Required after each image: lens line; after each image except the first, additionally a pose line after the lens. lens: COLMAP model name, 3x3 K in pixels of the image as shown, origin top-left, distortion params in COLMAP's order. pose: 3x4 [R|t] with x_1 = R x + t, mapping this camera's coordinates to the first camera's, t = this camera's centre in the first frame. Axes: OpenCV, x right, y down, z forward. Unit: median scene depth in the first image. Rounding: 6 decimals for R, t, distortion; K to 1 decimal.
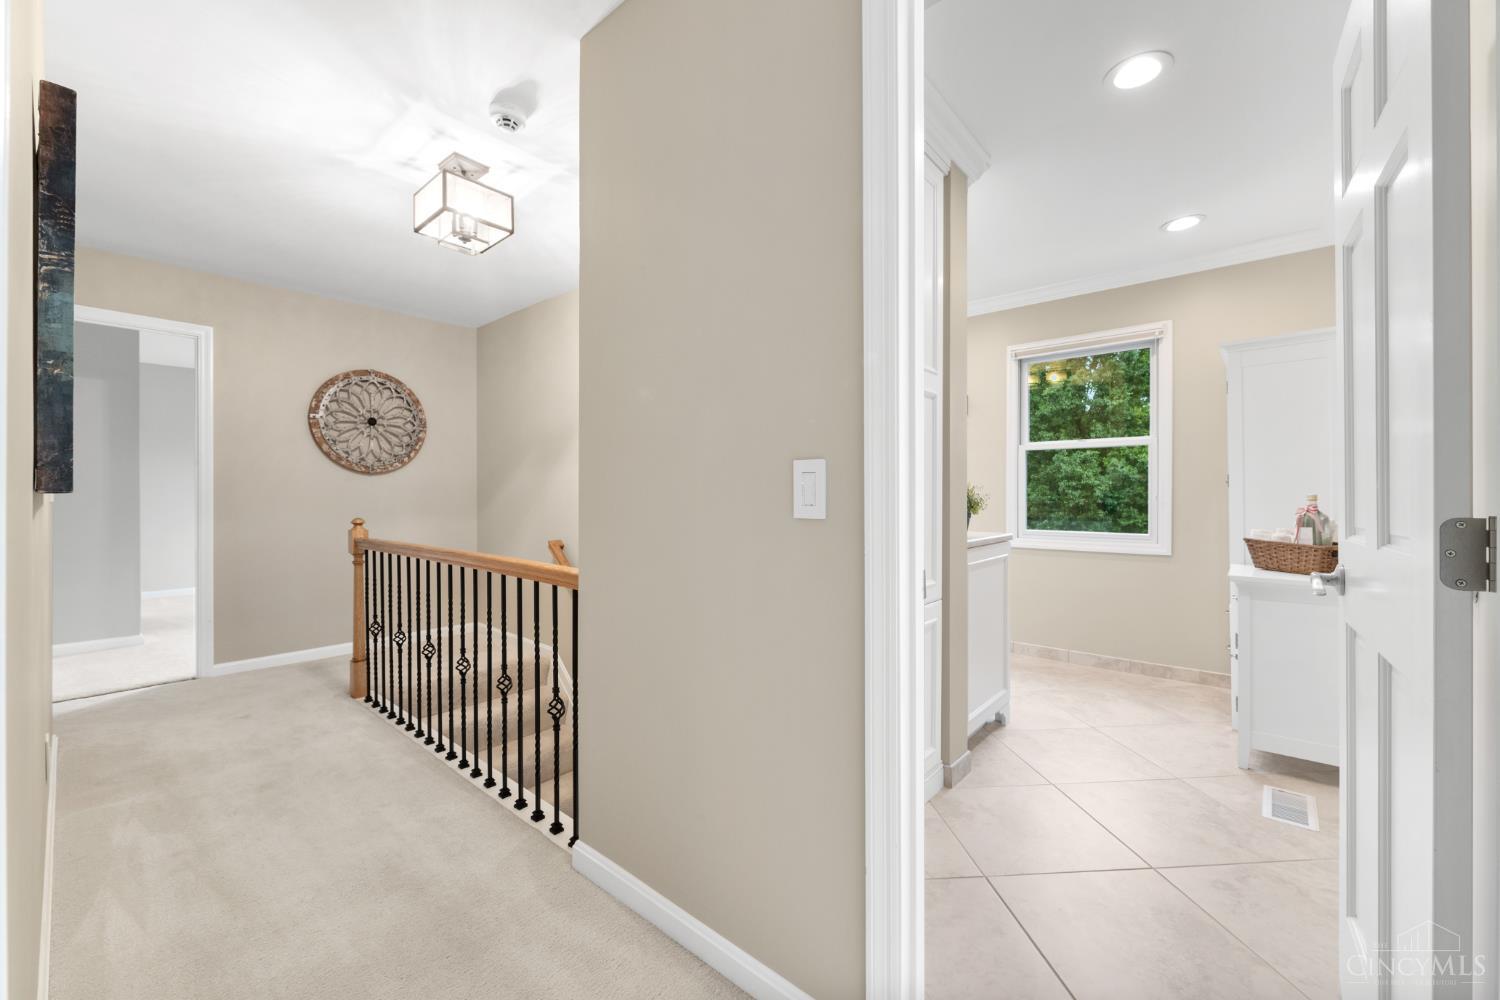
lens RADIAL K [[598.5, 0, 753.5], [0, 598.5, 496.3], [0, 0, 1]] dist [-0.005751, 0.000106]
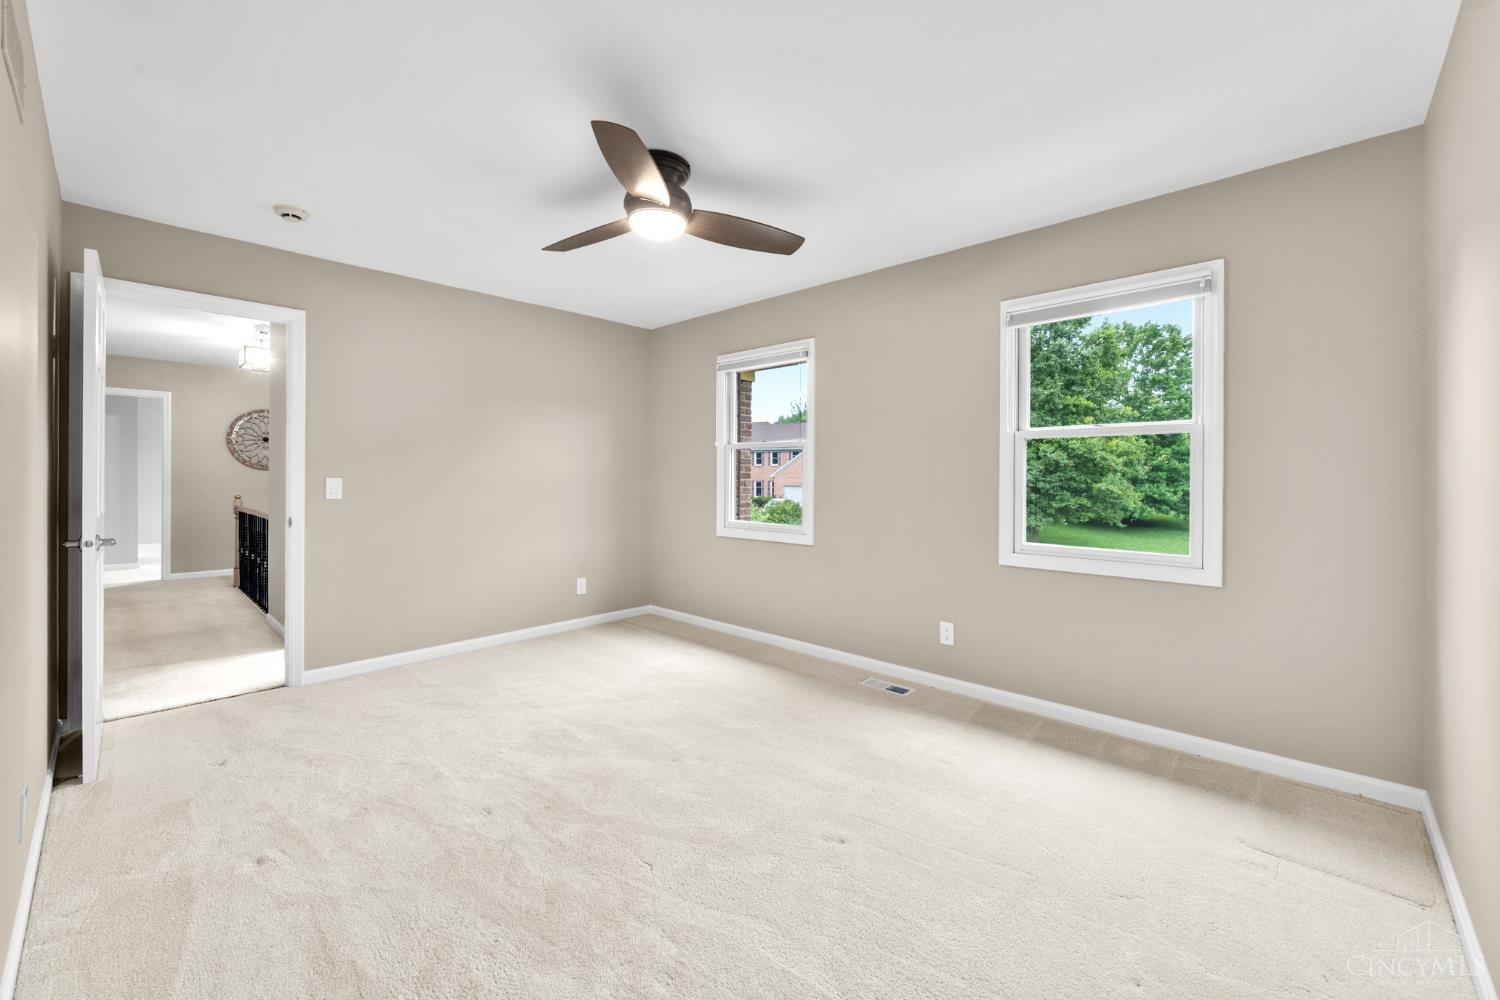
lens RADIAL K [[598.5, 0, 735.8], [0, 598.5, 477.3], [0, 0, 1]] dist [-0.005751, 0.000106]
pose [[0.999714, 0.004998, -0.023368, 0.765126], [-0.005006, 0.999987, -0.000305, -0.022632], [0.023366, 0.000422, 0.999727, -0.693843]]
